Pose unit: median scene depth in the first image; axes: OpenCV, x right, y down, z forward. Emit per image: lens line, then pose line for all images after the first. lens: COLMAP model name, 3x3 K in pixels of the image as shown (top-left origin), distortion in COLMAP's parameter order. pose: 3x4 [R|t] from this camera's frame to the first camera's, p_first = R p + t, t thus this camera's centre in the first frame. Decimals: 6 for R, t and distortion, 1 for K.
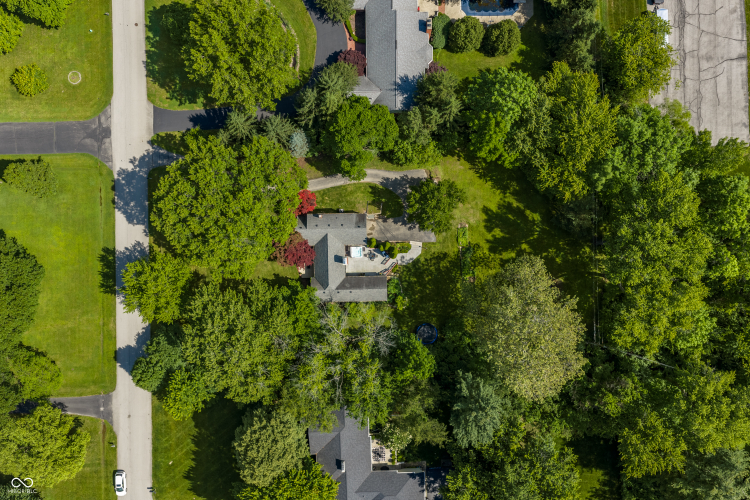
lens RADIAL K [[612.9, 0, 361.7], [0, 612.9, 267.9], [0, 0, 1]] dist [0.017447, 0.006321]
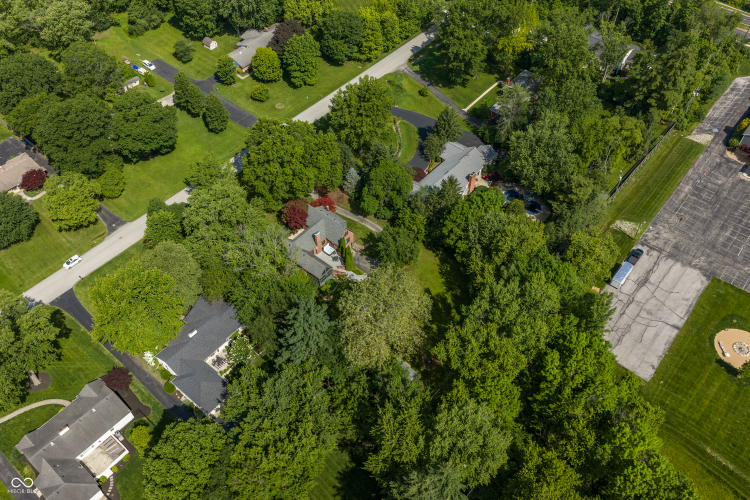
lens RADIAL K [[624.6, 0, 375.0], [0, 624.6, 250.0], [0, 0, 1]] dist [0.033811, -0.002753]
pose [[0.749047, 0.501654, -0.432749, 0.637806], [-0.662502, 0.571513, -0.484214, 0.550022], [0.004413, 0.649396, 0.760437, -0.017974]]
